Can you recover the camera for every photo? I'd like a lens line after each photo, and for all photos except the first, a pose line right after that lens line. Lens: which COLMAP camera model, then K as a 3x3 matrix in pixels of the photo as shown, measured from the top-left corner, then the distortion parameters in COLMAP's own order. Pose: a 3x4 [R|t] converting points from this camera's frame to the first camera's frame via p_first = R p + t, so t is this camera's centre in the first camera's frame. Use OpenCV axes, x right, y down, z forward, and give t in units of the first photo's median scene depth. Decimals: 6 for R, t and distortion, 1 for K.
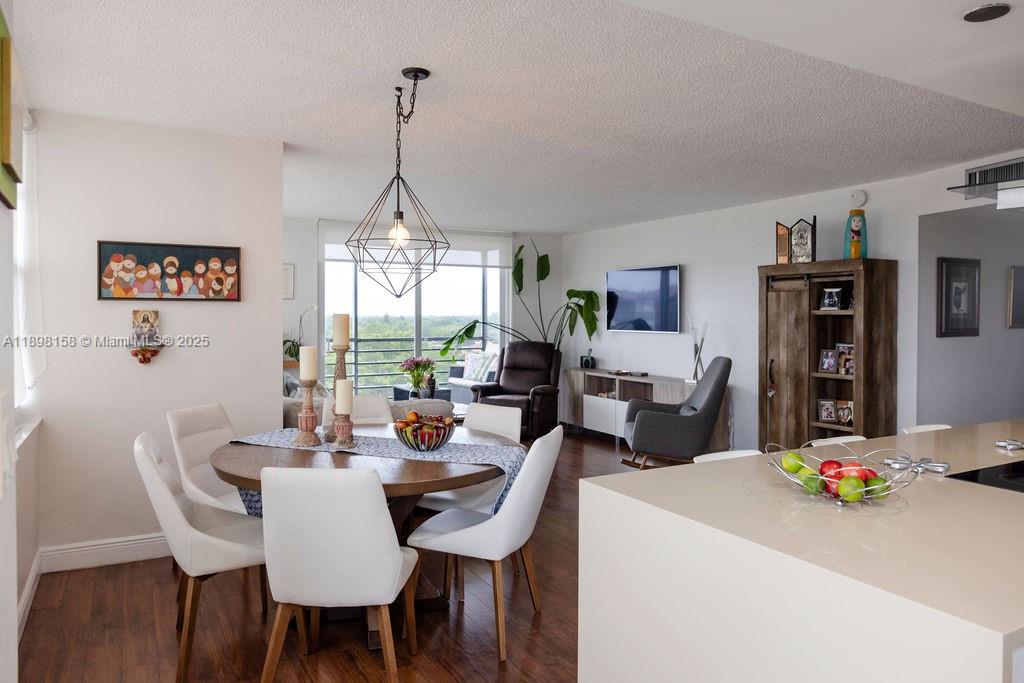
lens RADIAL K [[685.4, 0, 512.0], [0, 685.4, 341.5], [0, 0, 1]] dist [0.000060, -0.000168]
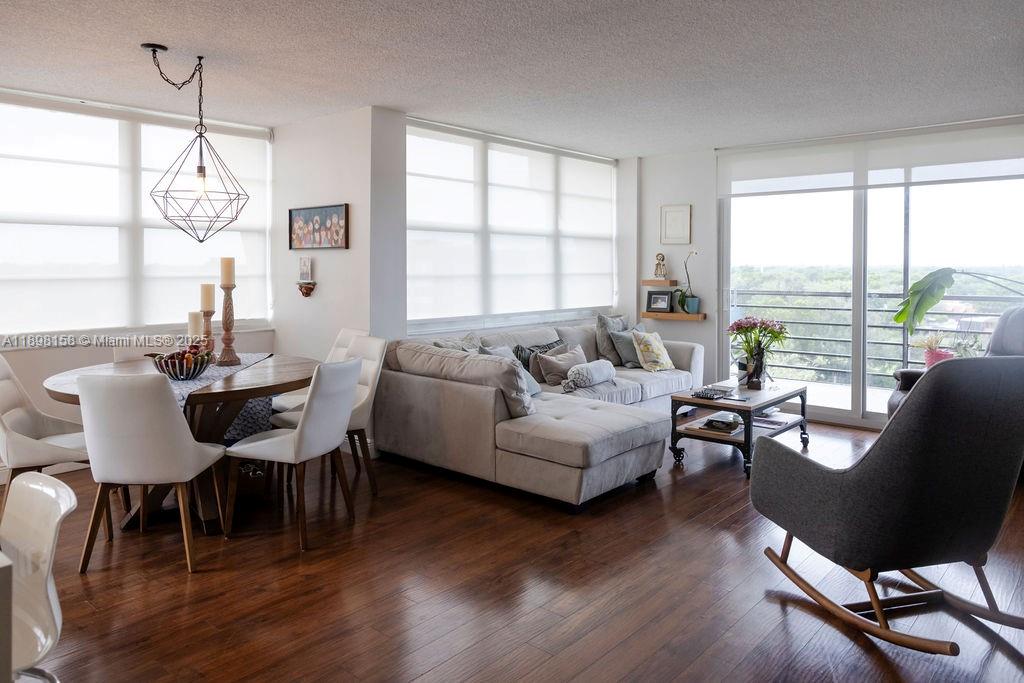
lens RADIAL K [[710.7, 0, 512.0], [0, 710.7, 289.3], [0, 0, 1]] dist [-0.001089, 0.000460]
pose [[0.331986, 0.030354, -0.942796, 0.887189], [-0.035808, 0.999167, 0.019560, -0.022587], [0.942604, 0.027266, 0.332796, 0.875802]]
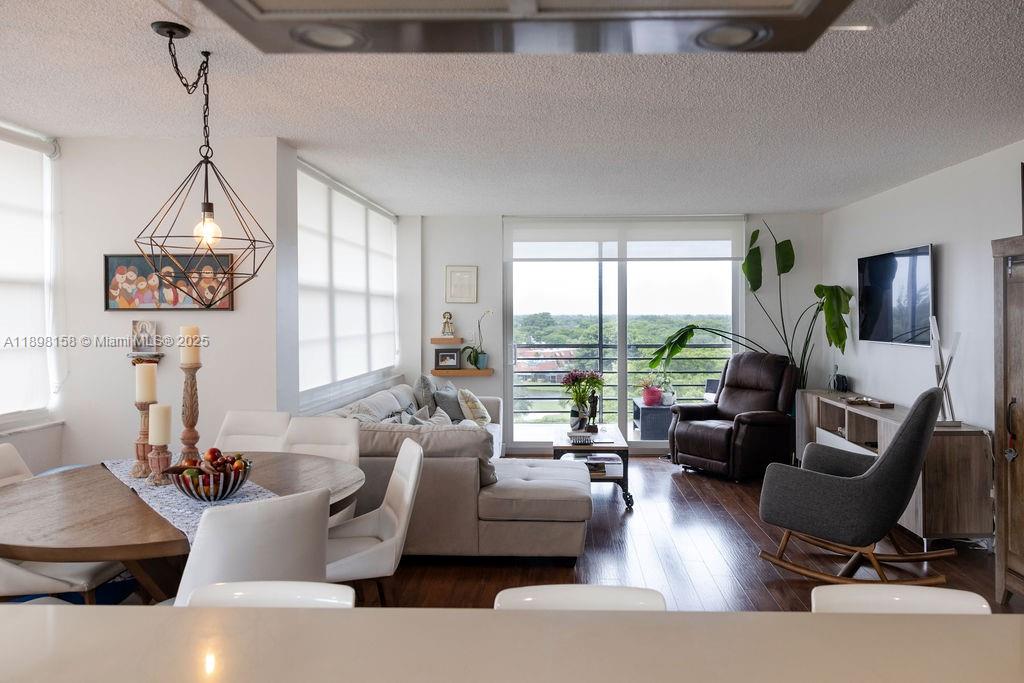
lens RADIAL K [[717.0, 0, 540.4], [0, 717.0, 339.5], [0, 0, 1]] dist [0.001387, 0.002558]
pose [[0.855730, 0.013374, -0.517250, 0.495145], [-0.015113, 0.999885, 0.000851, -0.025942], [0.517202, 0.007089, 0.855834, 0.374554]]
